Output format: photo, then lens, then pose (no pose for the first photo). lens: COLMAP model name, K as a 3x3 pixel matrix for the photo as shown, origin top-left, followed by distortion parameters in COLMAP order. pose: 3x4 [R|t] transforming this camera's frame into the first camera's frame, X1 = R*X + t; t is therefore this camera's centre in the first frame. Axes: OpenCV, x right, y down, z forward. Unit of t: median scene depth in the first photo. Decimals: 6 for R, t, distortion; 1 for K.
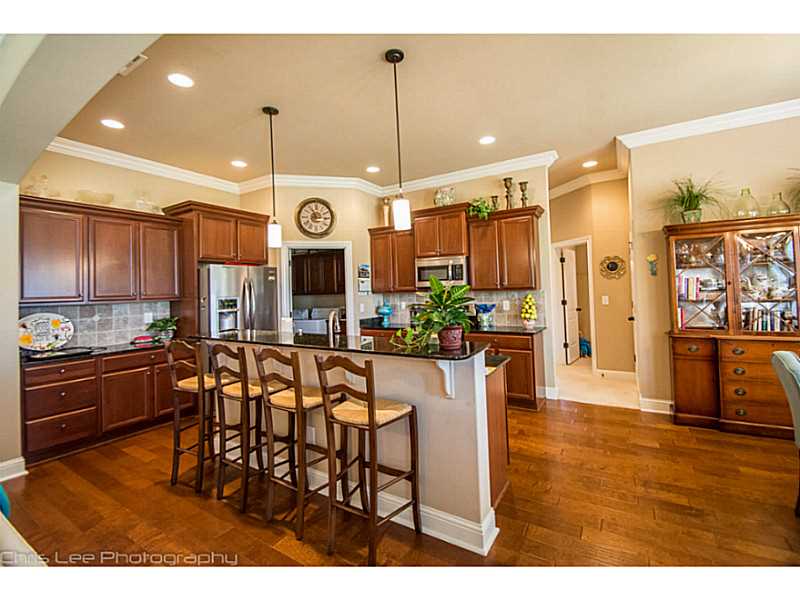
lens RADIAL K [[357.0, 0, 404.4], [0, 357.0, 280.0], [0, 0, 1]] dist [-0.001074, -0.009411]
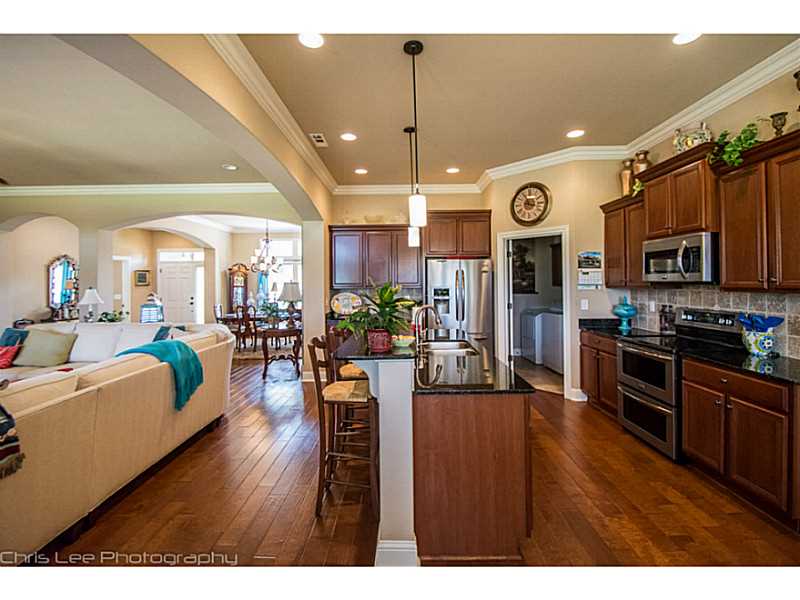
lens RADIAL K [[365.6, 0, 402.7], [0, 365.6, 279.1], [0, 0, 1]] dist [0.000997, -0.009990]
pose [[0.501600, 0.018934, -0.864892, 0.442937], [0.015154, 0.999415, 0.030667, -0.014986], [0.864967, -0.028489, 0.501020, 0.246613]]
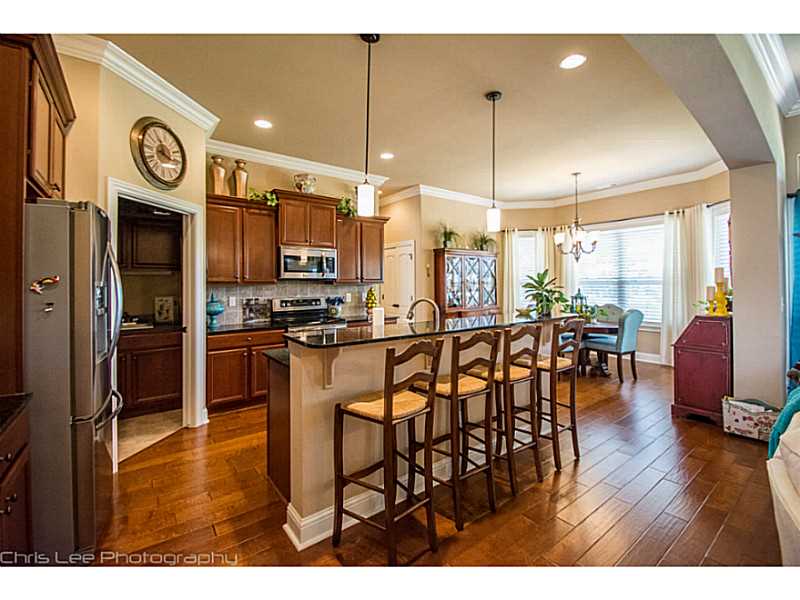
lens RADIAL K [[347.6, 0, 411.6], [0, 347.6, 279.1], [0, 0, 1]] dist [-0.000834, 0.021611]
pose [[0.369054, 0.043209, 0.928403, -0.671131], [-0.025055, 0.999018, -0.036536, 0.047879], [-0.929070, -0.009777, 0.369774, 0.420909]]
